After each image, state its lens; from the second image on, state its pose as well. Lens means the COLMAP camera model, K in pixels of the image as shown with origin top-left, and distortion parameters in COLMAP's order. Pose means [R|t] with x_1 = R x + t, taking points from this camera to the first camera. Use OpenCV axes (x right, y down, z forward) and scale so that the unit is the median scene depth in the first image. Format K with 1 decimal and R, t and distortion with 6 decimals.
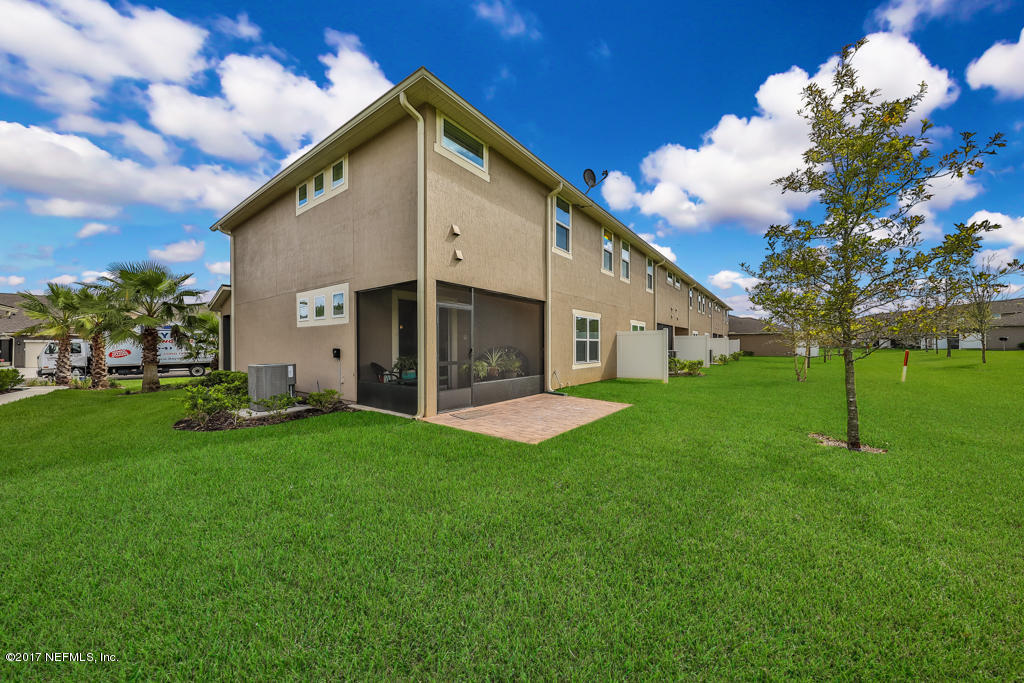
lens RADIAL K [[346.9, 0, 512.3], [0, 346.9, 344.7], [0, 0, 1]] dist [0.000939, -0.000650]
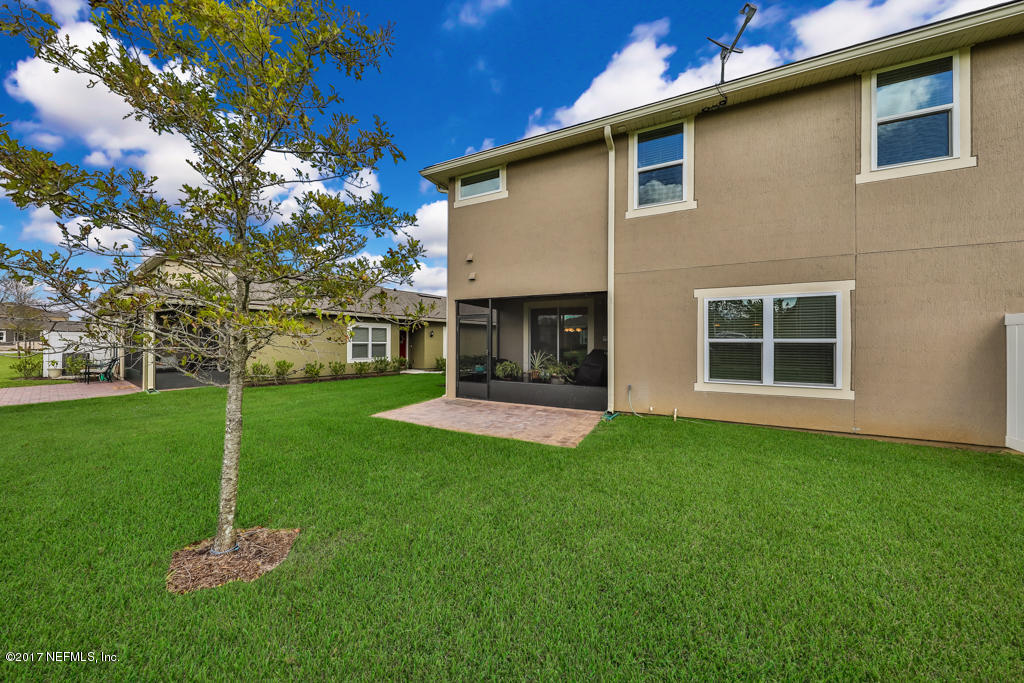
lens RADIAL K [[346.9, 0, 512.6], [0, 346.9, 340.8], [0, 0, 1]] dist [0.000939, -0.000650]
pose [[0.183524, -0.001710, -0.983014, 0.807358], [0.001054, 0.999998, -0.001543, -0.016059], [0.983015, -0.000753, 0.183525, 0.662394]]
